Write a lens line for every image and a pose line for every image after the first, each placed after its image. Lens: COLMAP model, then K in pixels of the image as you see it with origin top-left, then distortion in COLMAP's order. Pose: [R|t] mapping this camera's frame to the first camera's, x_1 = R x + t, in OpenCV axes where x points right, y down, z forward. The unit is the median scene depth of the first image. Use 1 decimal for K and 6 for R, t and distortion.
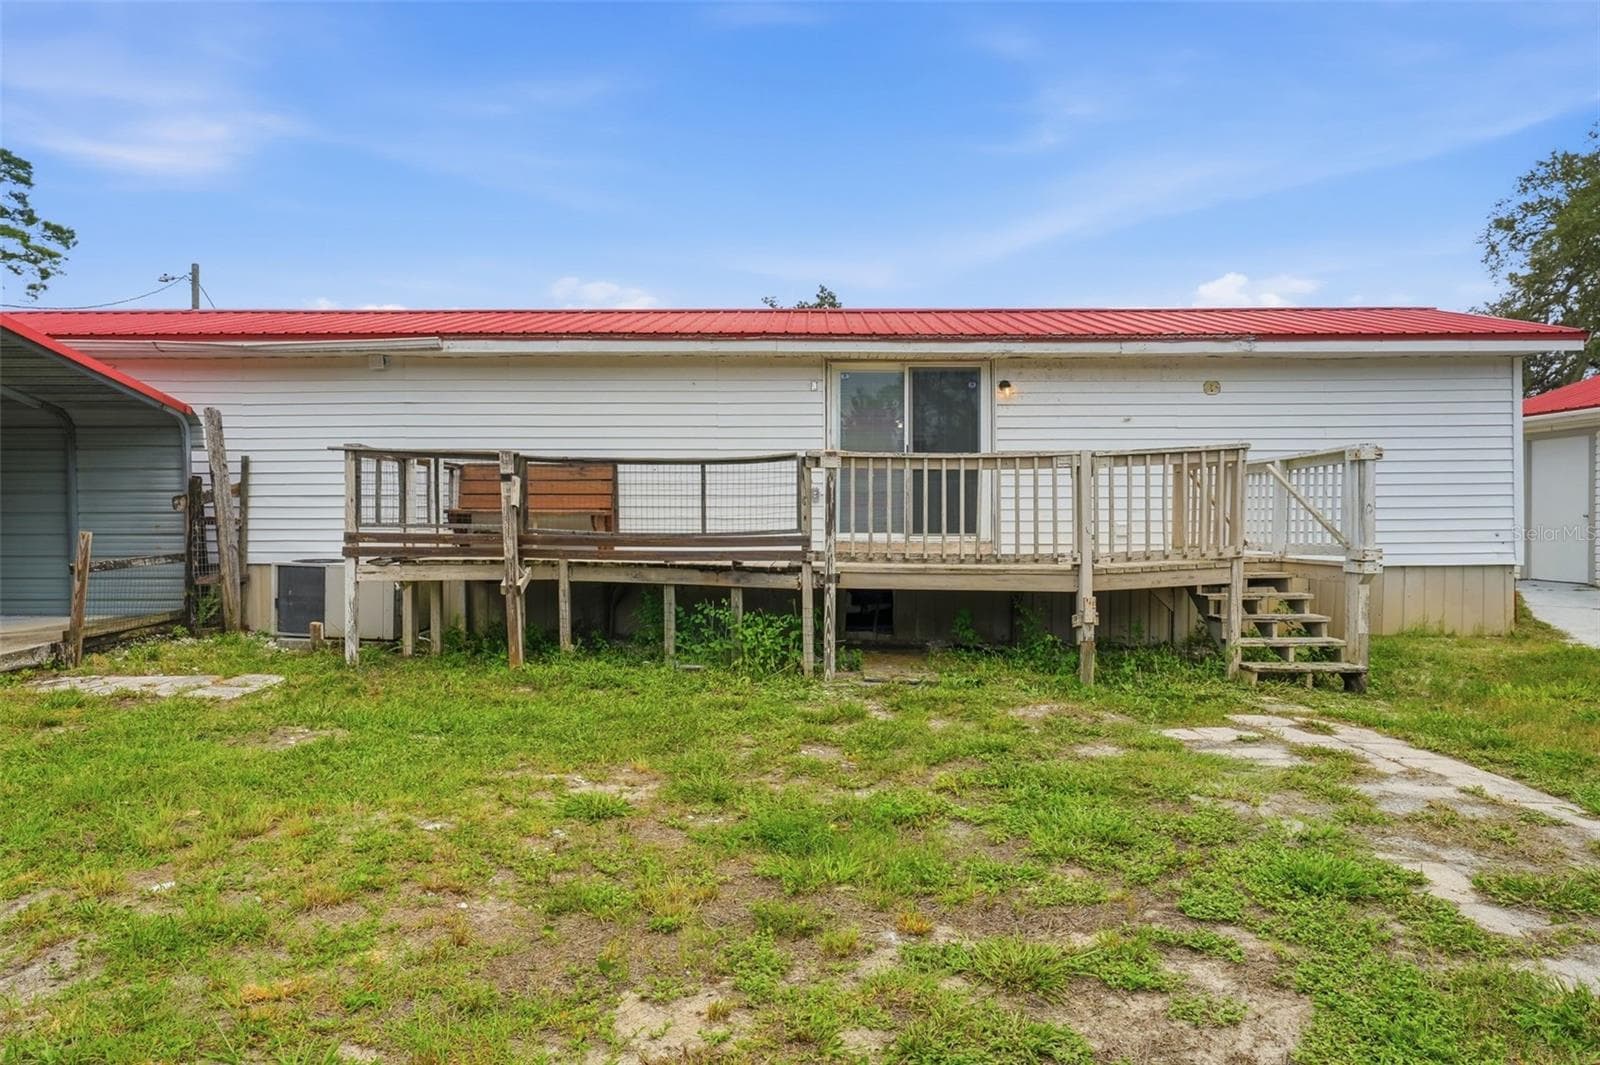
lens RADIAL K [[881.3, 0, 797.7], [0, 881.3, 531.9], [0, 0, 1]] dist [-0.016108, -0.001085]
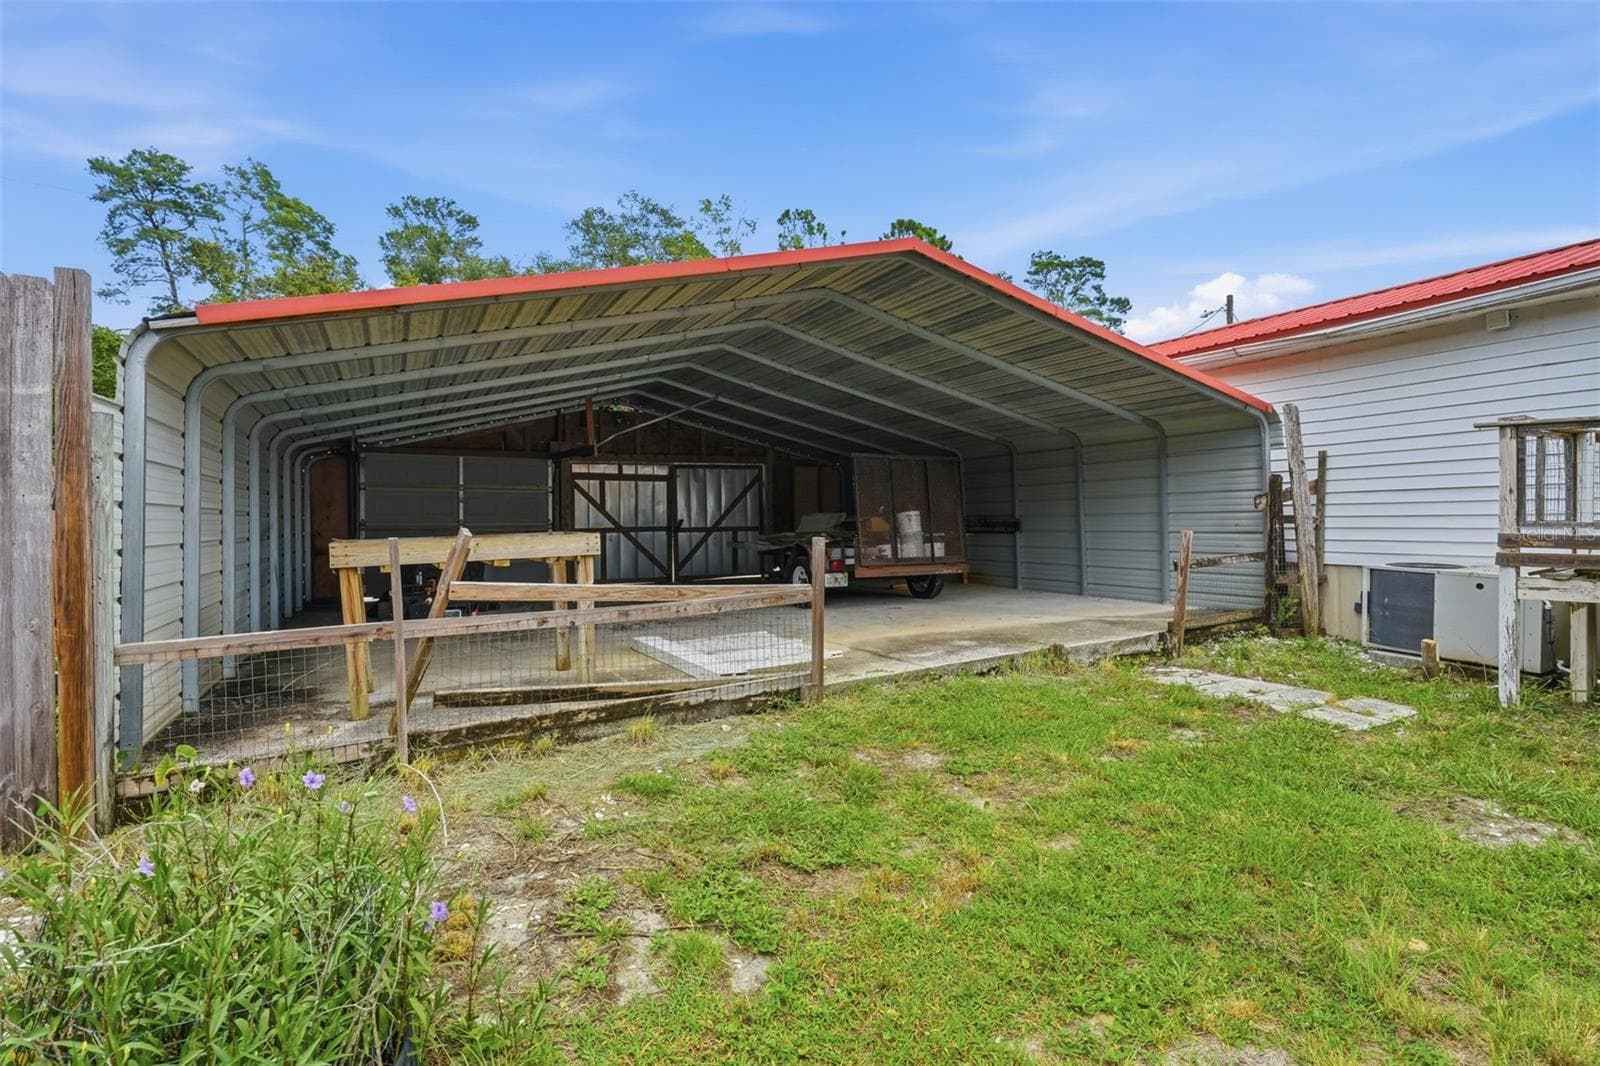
lens RADIAL K [[776.6, 0, 796.8], [0, 776.6, 528.2], [0, 0, 1]] dist [-0.004826, -0.000633]
pose [[0.454154, 0.004710, -0.890911, -0.156216], [-0.004271, 0.999986, 0.003109, -0.003105], [0.890913, 0.002393, 0.454168, 0.119160]]
